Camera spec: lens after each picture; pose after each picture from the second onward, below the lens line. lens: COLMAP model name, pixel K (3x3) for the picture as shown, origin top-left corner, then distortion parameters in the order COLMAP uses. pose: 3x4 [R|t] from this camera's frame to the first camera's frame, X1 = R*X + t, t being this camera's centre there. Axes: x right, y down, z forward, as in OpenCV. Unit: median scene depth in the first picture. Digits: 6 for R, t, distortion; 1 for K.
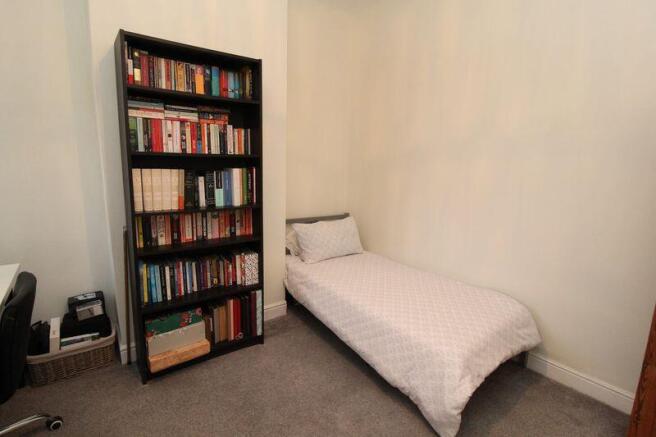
lens RADIAL K [[318.5, 0, 328.0], [0, 318.5, 218.5], [0, 0, 1]] dist [-0.002447, -0.000601]
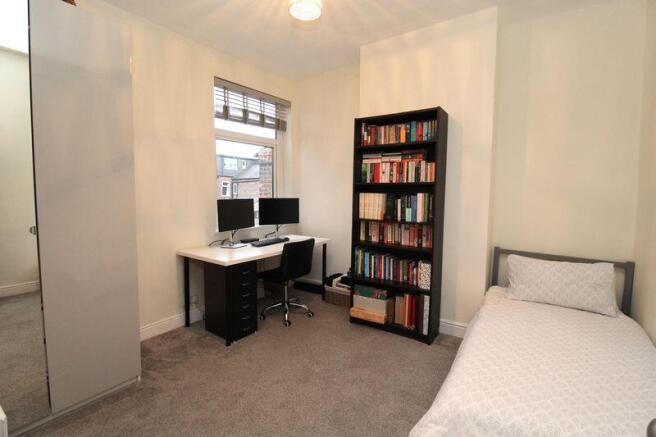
lens RADIAL K [[314.0, 0, 331.4], [0, 314.0, 210.8], [0, 0, 1]] dist [-0.000479, -0.000205]
pose [[0.330353, 0.047390, -0.942667, 0.841107], [-0.164293, 0.986379, -0.007988, -0.018648], [0.929449, 0.157513, 0.333639, 0.261969]]
